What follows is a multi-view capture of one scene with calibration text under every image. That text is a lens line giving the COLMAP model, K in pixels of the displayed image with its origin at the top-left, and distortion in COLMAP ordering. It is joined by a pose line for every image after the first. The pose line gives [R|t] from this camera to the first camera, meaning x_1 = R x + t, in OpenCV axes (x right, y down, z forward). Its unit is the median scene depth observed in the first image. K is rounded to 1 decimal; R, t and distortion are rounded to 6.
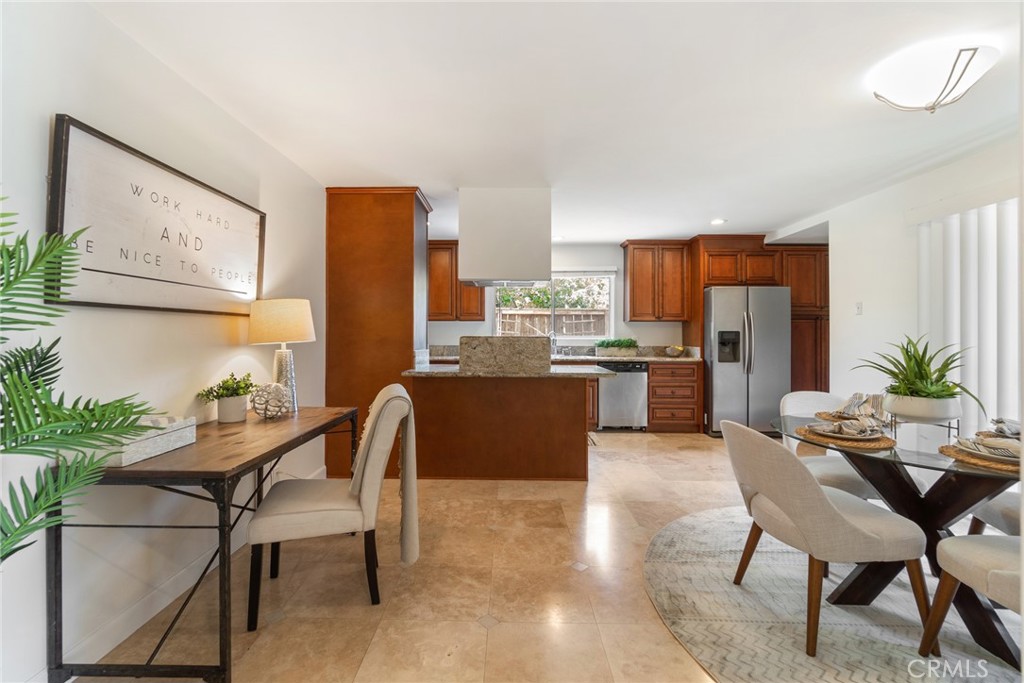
lens RADIAL K [[446.7, 0, 504.8], [0, 446.7, 331.4], [0, 0, 1]] dist [-0.000559, -0.001809]
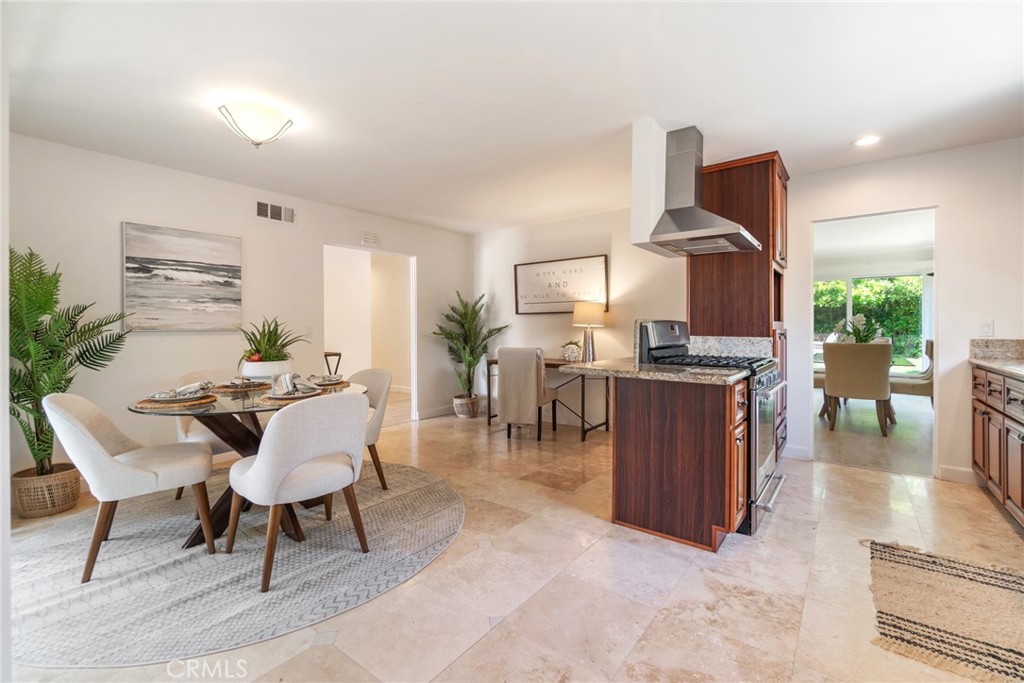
lens RADIAL K [[446.7, 0, 496.0], [0, 446.7, 332.8], [0, 0, 1]] dist [-0.000559, -0.001809]
pose [[-0.613933, 0.004777, -0.789344, 1.431569], [0.004170, 0.999987, 0.002809, 0.057120], [0.789347, -0.001567, -0.613945, 2.164393]]
